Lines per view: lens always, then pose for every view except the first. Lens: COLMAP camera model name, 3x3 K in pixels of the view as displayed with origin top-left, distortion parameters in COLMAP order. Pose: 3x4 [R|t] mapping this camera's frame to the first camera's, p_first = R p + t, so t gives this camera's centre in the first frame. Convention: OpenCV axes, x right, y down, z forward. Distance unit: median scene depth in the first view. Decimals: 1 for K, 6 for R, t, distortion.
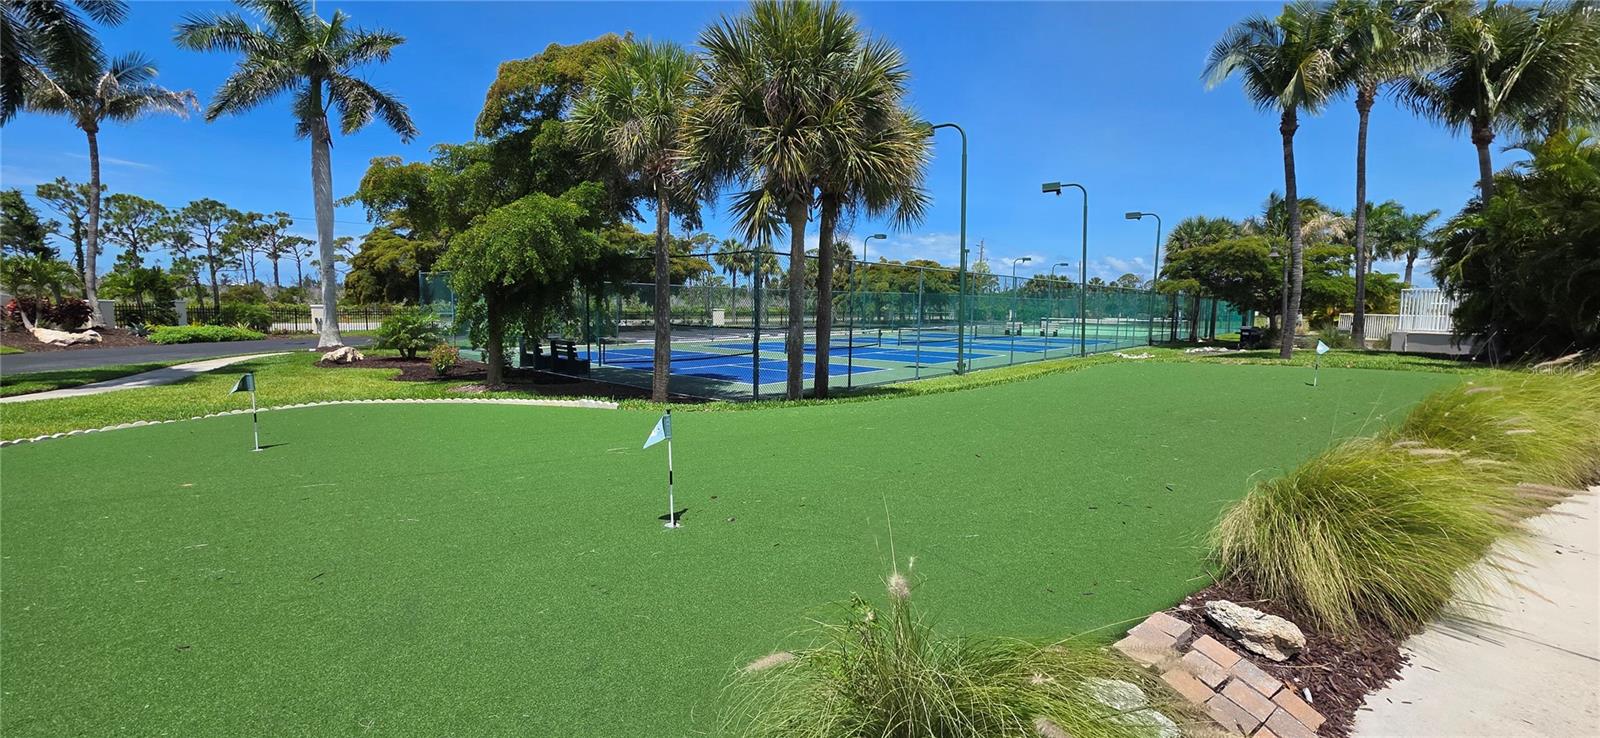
lens RADIAL K [[638.3, 0, 797.6], [0, 638.3, 368.8], [0, 0, 1]] dist [-0.004115, 0.000369]
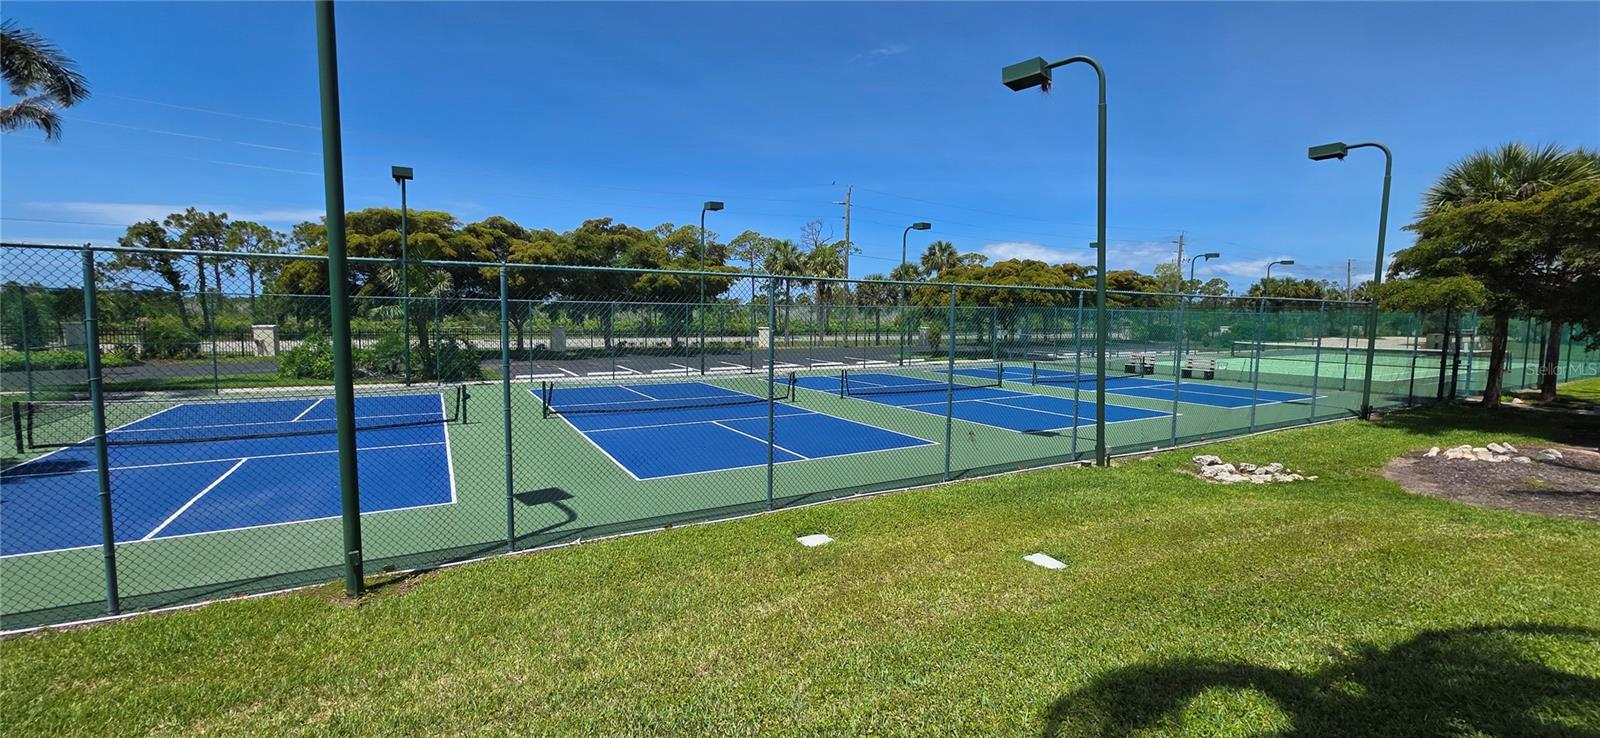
lens RADIAL K [[638.3, 0, 796.8], [0, 638.3, 365.7], [0, 0, 1]] dist [-0.004115, 0.000369]
pose [[0.948023, 0.023223, -0.317354, 0.299658], [-0.030309, 0.999389, -0.017410, -0.054001], [0.316756, 0.026123, 0.948147, 0.410262]]
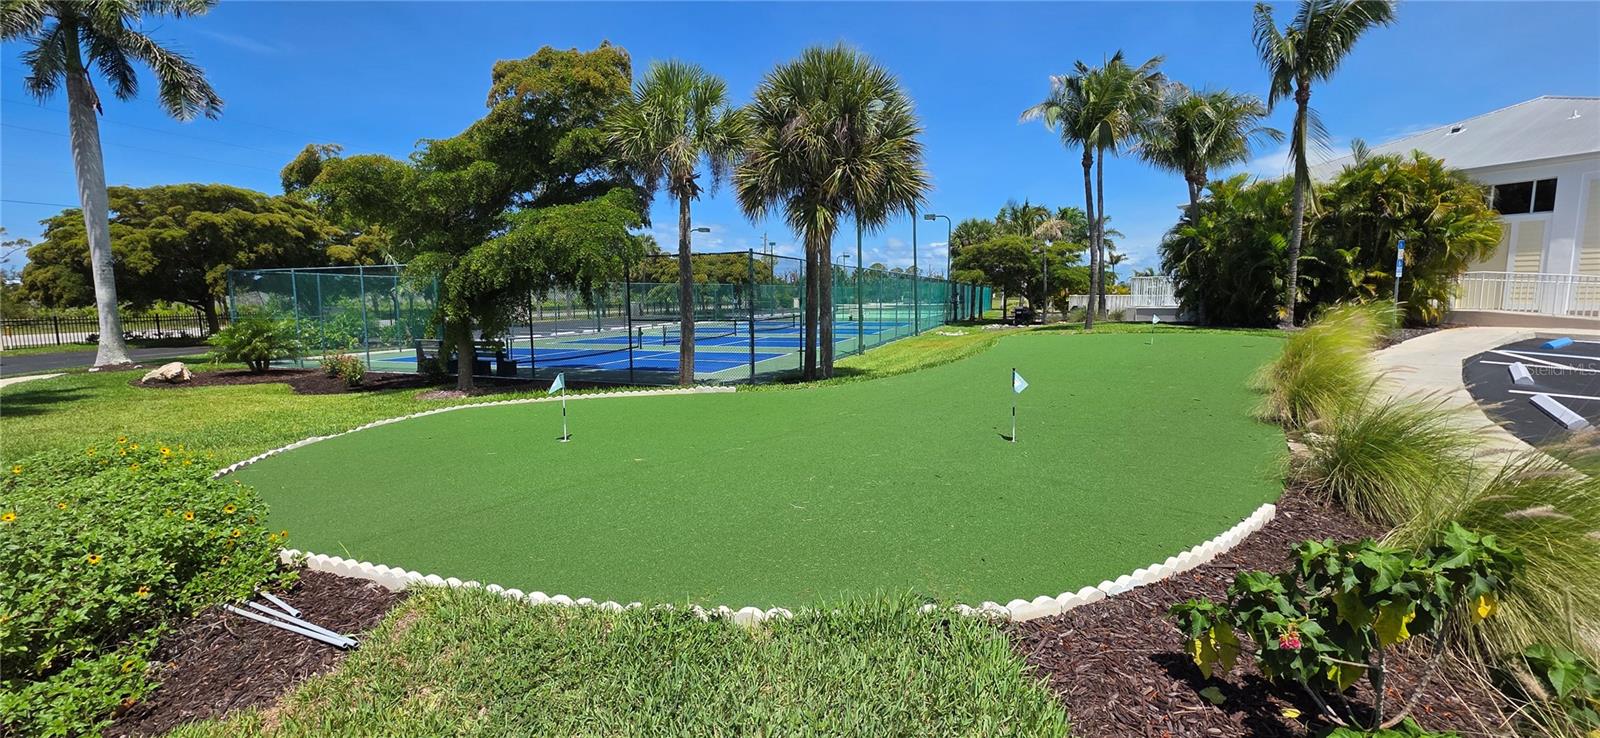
lens RADIAL K [[638.3, 0, 797.7], [0, 638.3, 367.5], [0, 0, 1]] dist [-0.004115, 0.000369]
pose [[0.932737, -0.061841, 0.355214, -0.148750], [0.057048, 0.998084, 0.023963, -0.001084], [-0.356015, -0.002087, 0.934478, -0.031849]]
